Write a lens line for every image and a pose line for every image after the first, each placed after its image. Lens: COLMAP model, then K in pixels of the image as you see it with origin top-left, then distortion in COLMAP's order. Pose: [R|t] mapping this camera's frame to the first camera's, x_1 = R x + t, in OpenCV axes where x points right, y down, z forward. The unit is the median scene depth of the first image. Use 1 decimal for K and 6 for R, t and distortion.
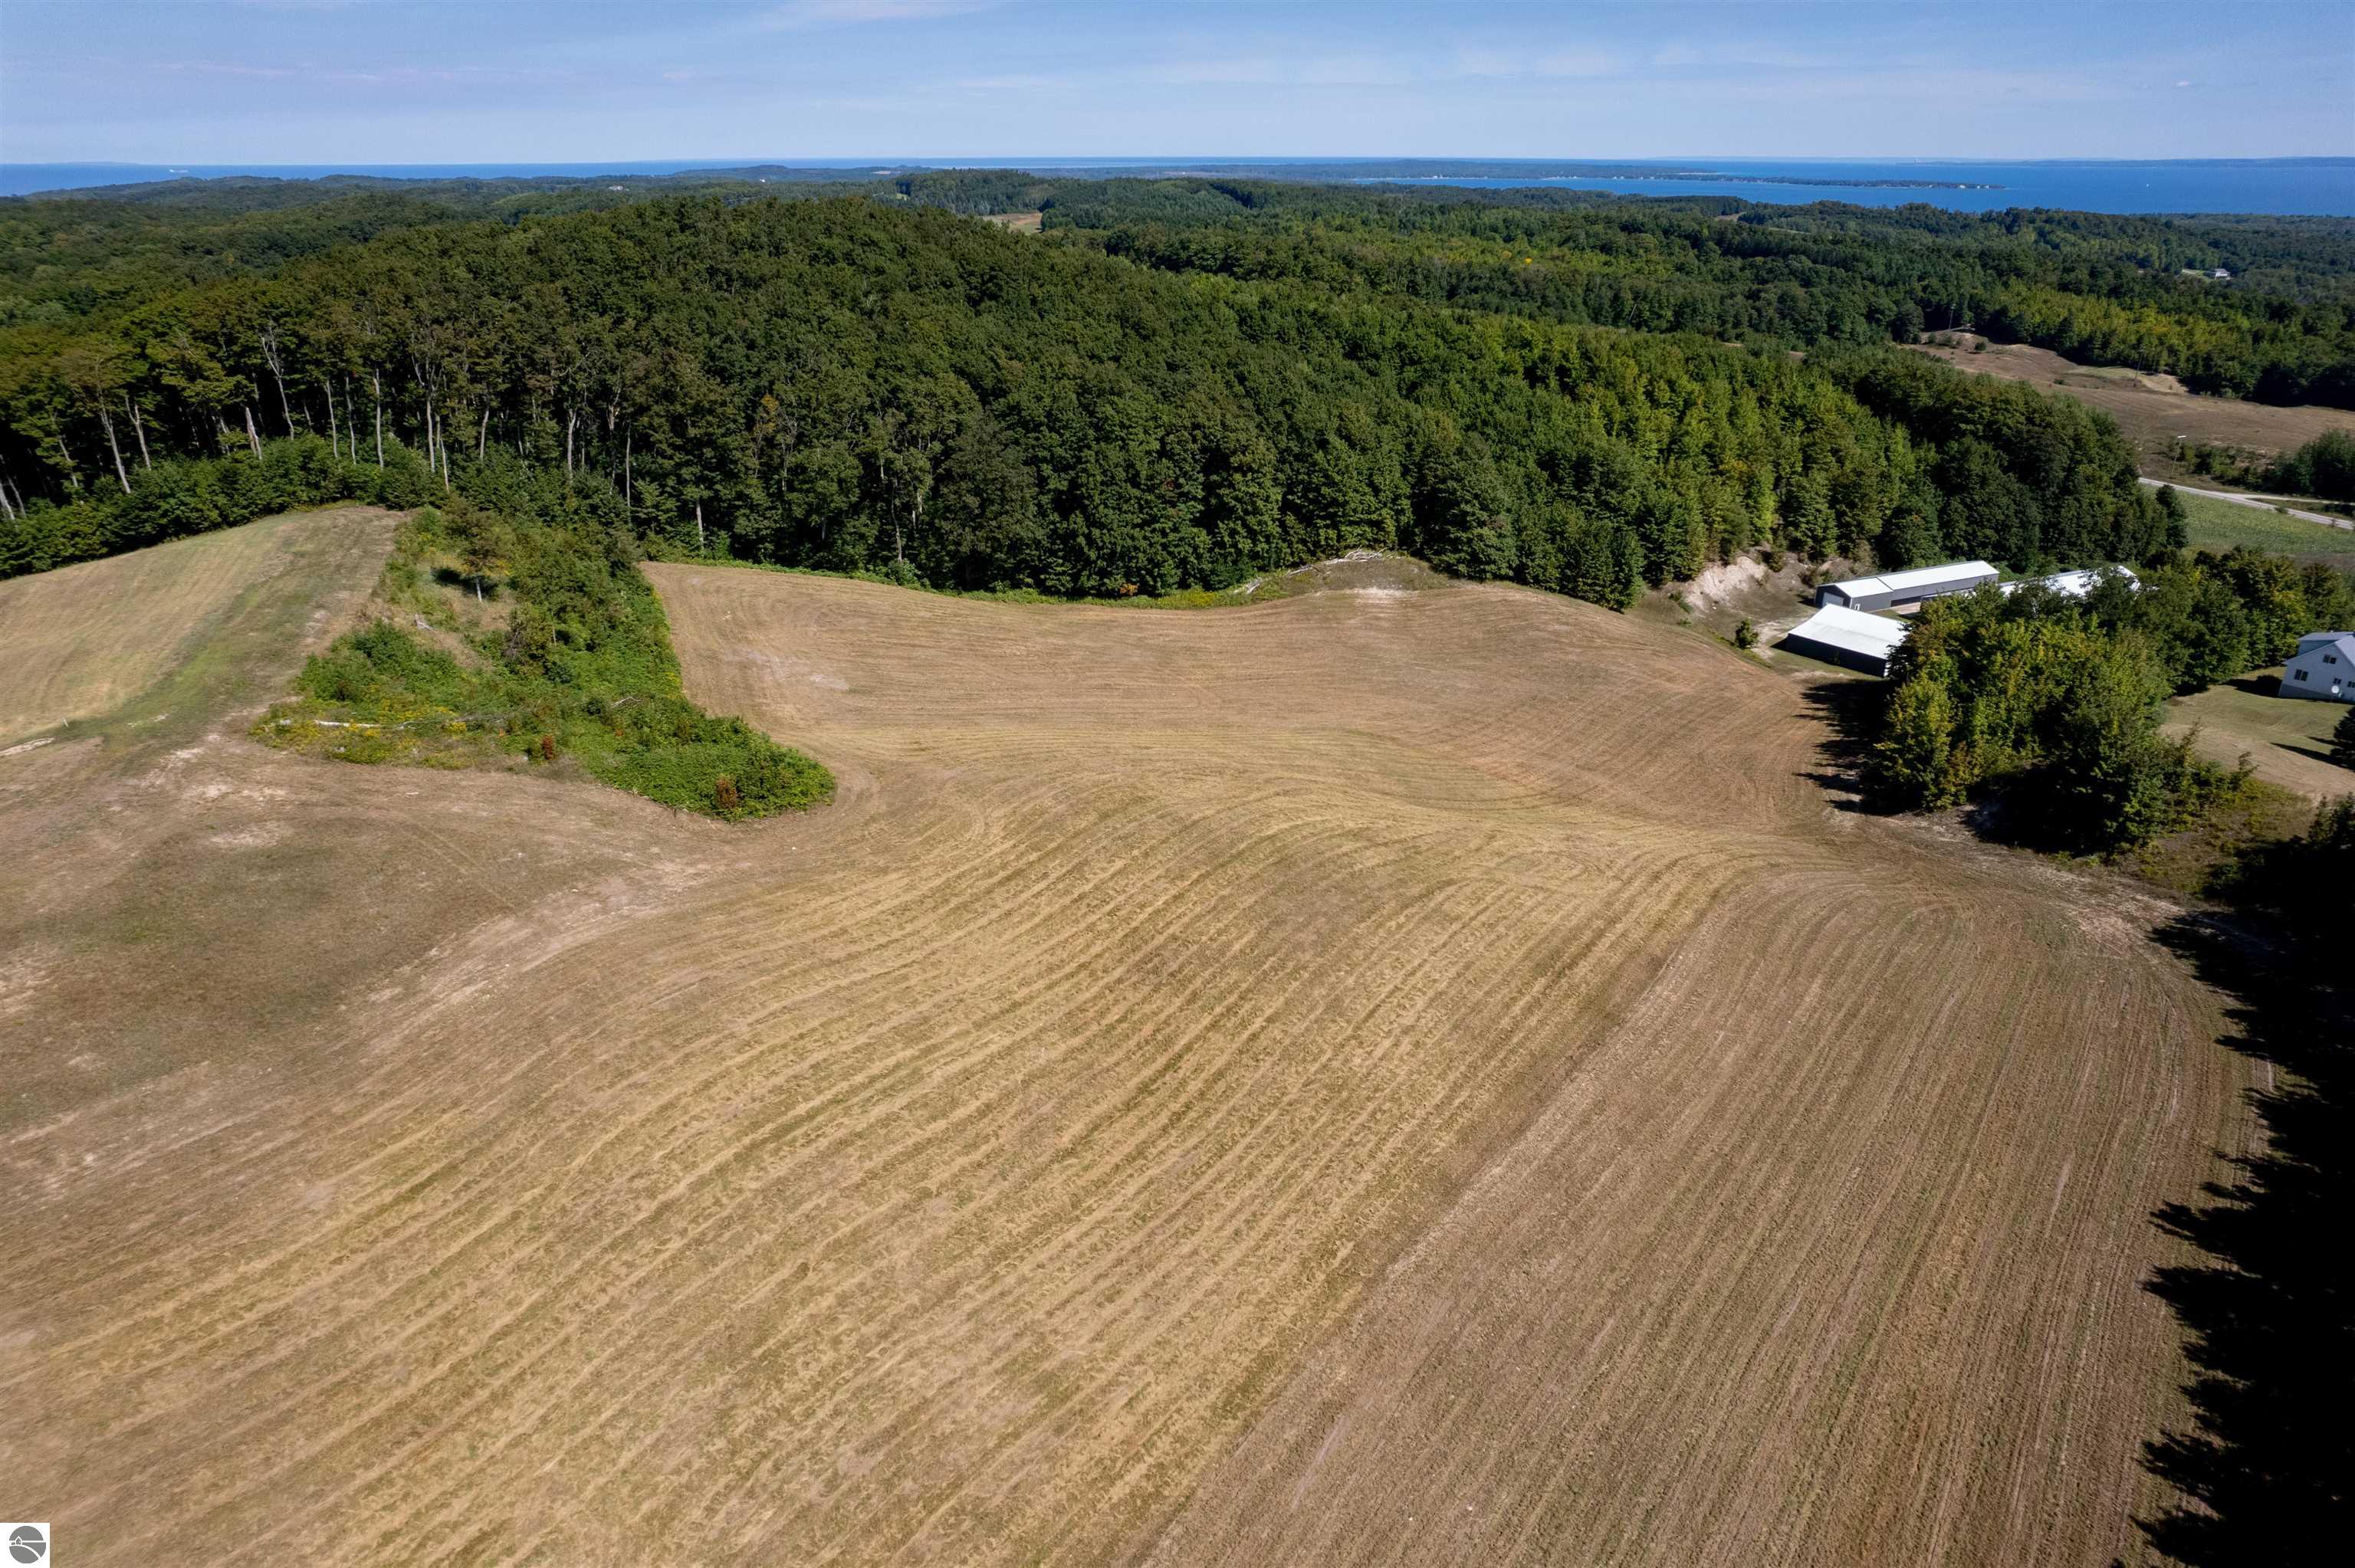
lens RADIAL K [[1508.6, 0, 1199.6], [0, 1508.6, 786.0], [0, 0, 1]] dist [-0.077143, 0.071098]
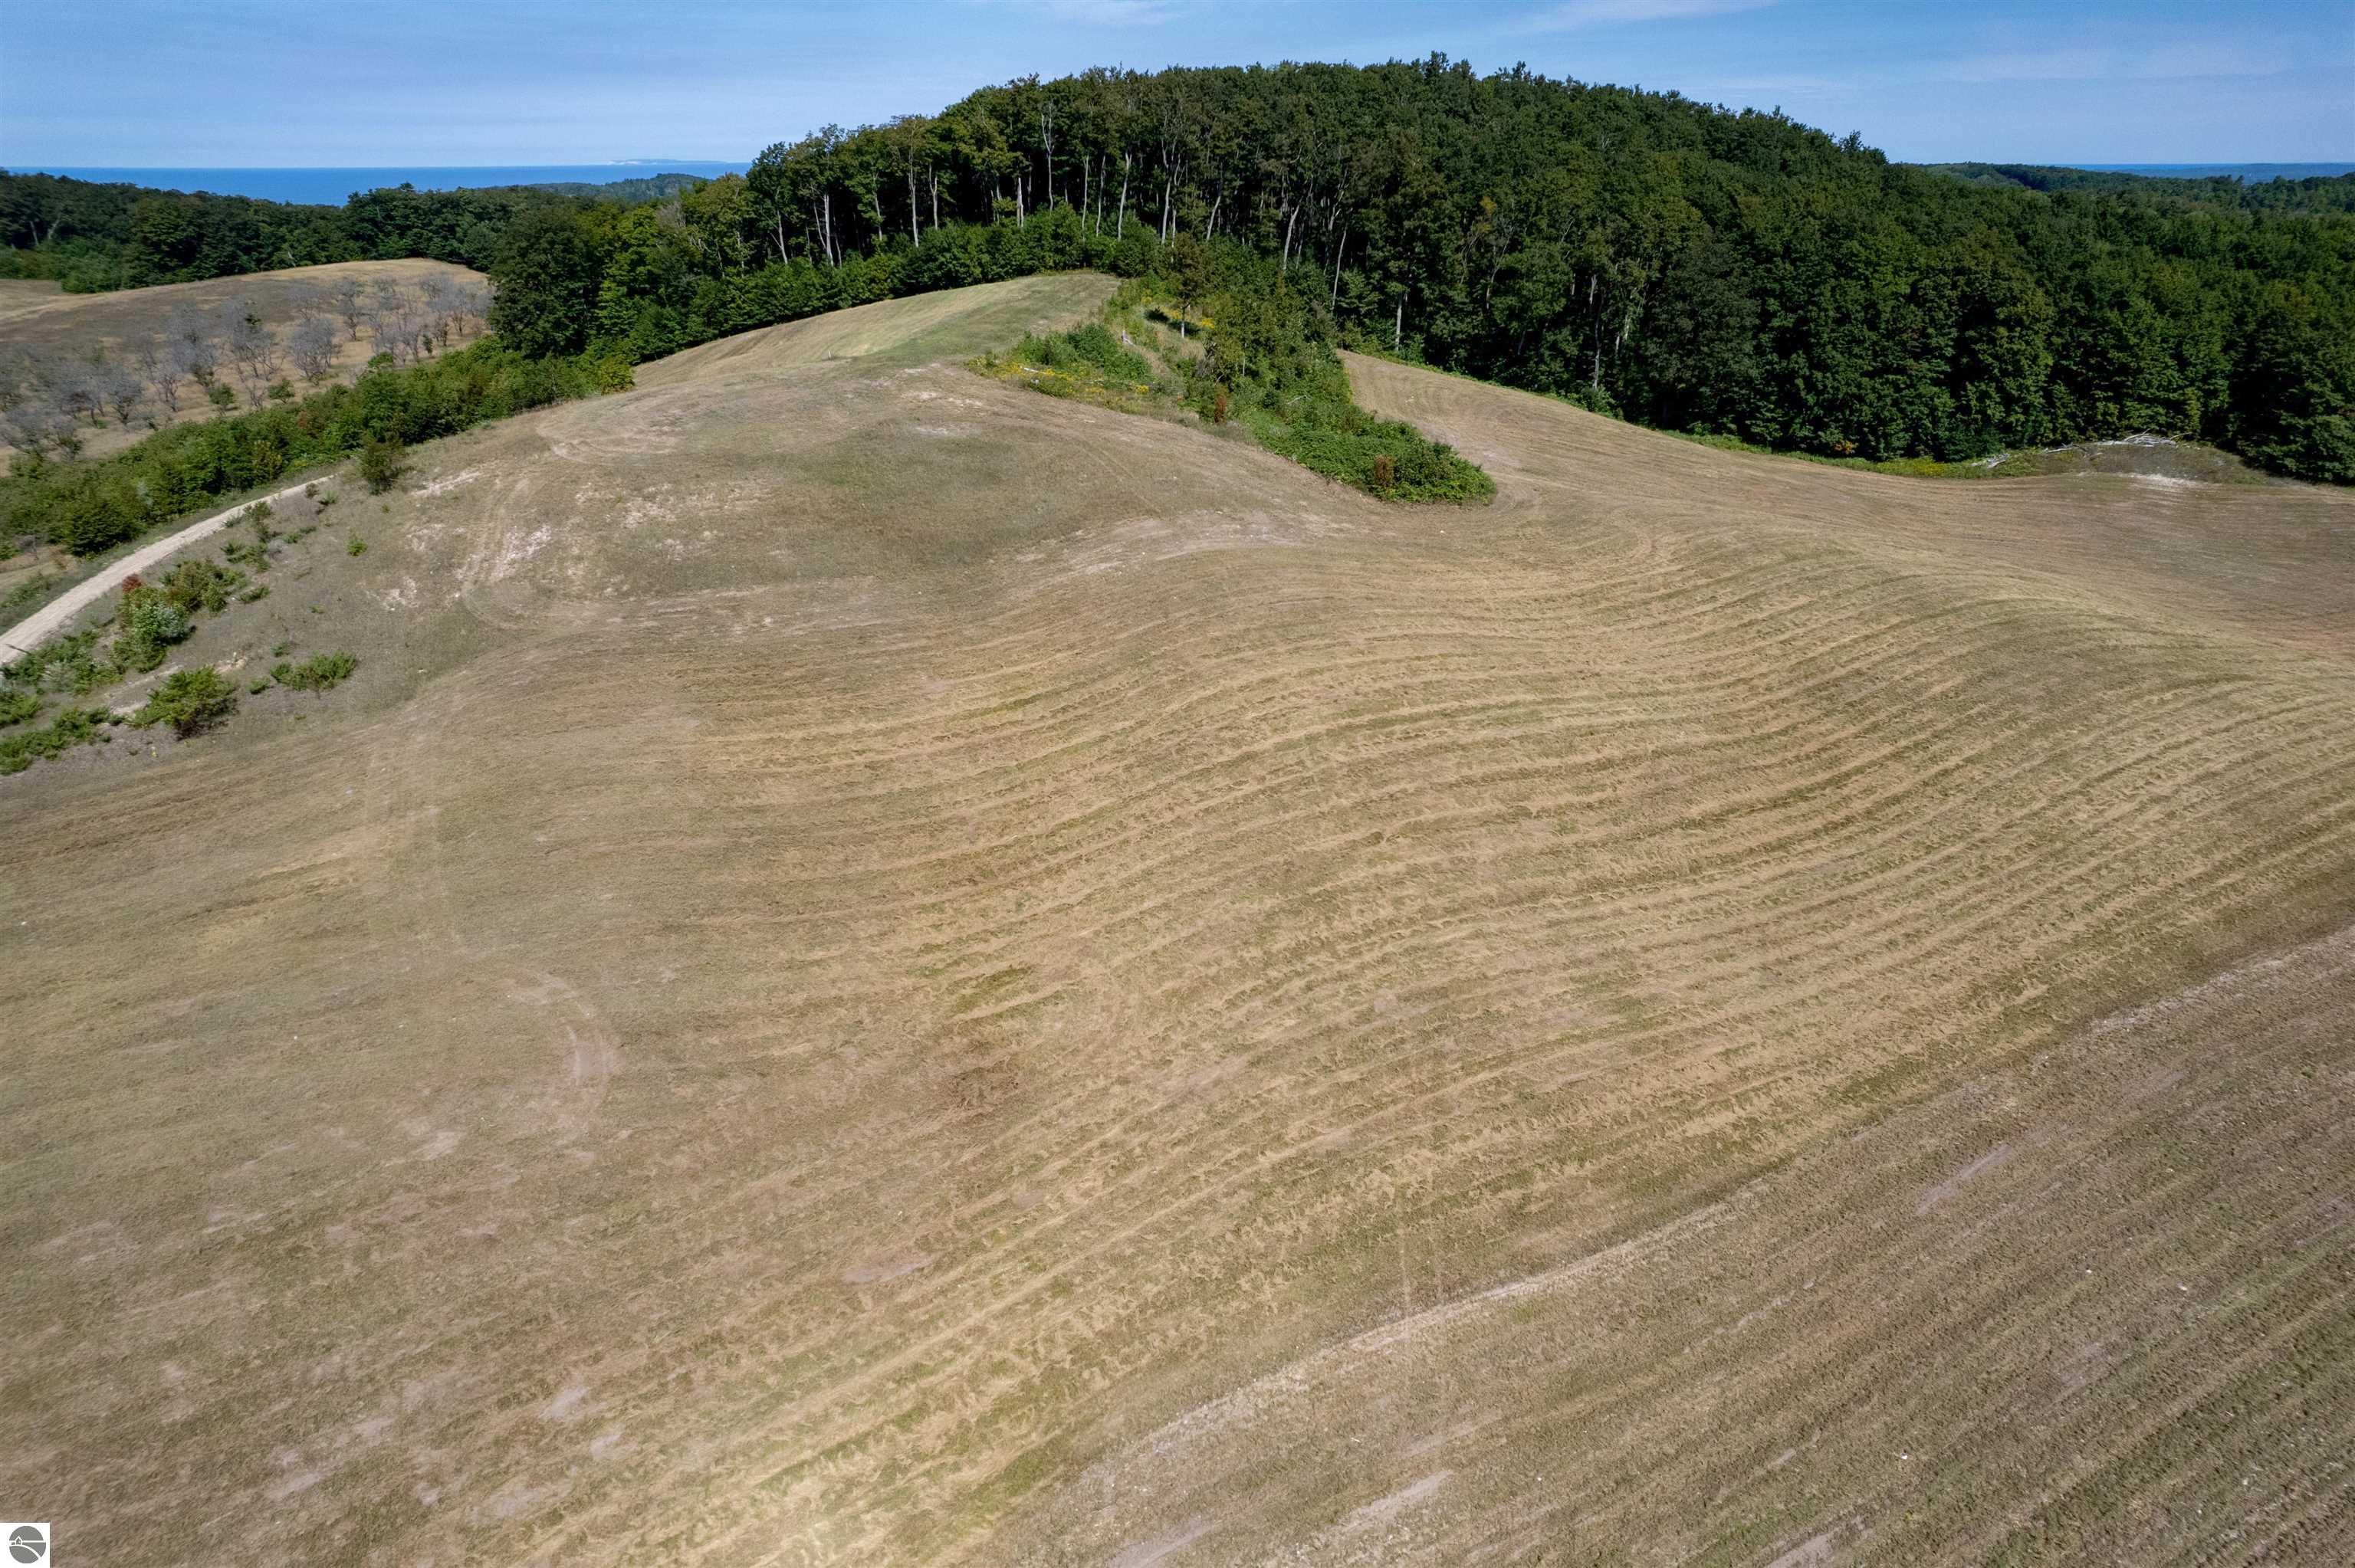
lens RADIAL K [[1508.6, 0, 1195.8], [0, 1508.6, 798.0], [0, 0, 1]] dist [-0.077143, 0.071098]
pose [[0.898026, 0.172244, -0.404824, -0.000313], [-0.171777, 0.984411, 0.037790, 0.215614], [0.405022, 0.035603, 0.913614, 0.095460]]
